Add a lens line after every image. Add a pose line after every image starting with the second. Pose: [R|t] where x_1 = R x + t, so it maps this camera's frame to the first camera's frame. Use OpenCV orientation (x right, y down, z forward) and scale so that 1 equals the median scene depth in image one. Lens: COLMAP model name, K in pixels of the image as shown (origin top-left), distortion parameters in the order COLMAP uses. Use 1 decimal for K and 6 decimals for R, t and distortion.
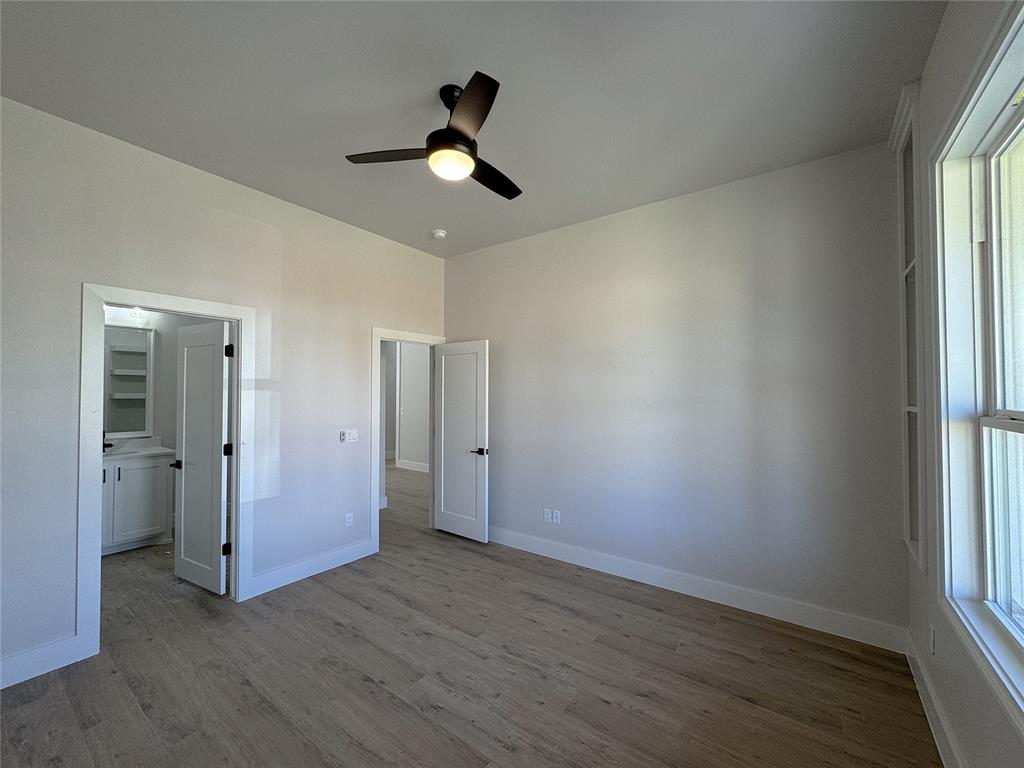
lens RADIAL K [[407.9, 0, 512.0], [0, 407.9, 384.0], [0, 0, 1]] dist [-0.003044, -0.000379]
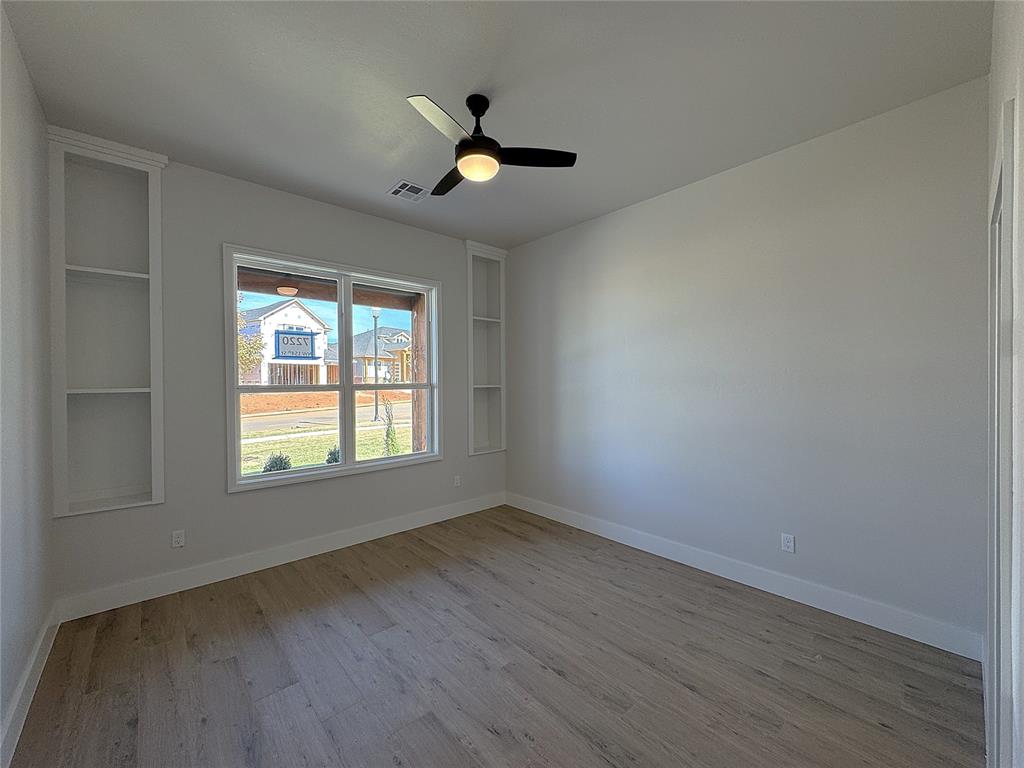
lens RADIAL K [[407.9, 0, 512.0], [0, 407.9, 384.0], [0, 0, 1]] dist [-0.003044, -0.000379]
pose [[-0.977562, 0.002687, 0.210633, -0.463286], [-0.000317, 0.999899, -0.014227, 0.062555], [-0.210650, -0.013975, -0.977462, 2.034028]]
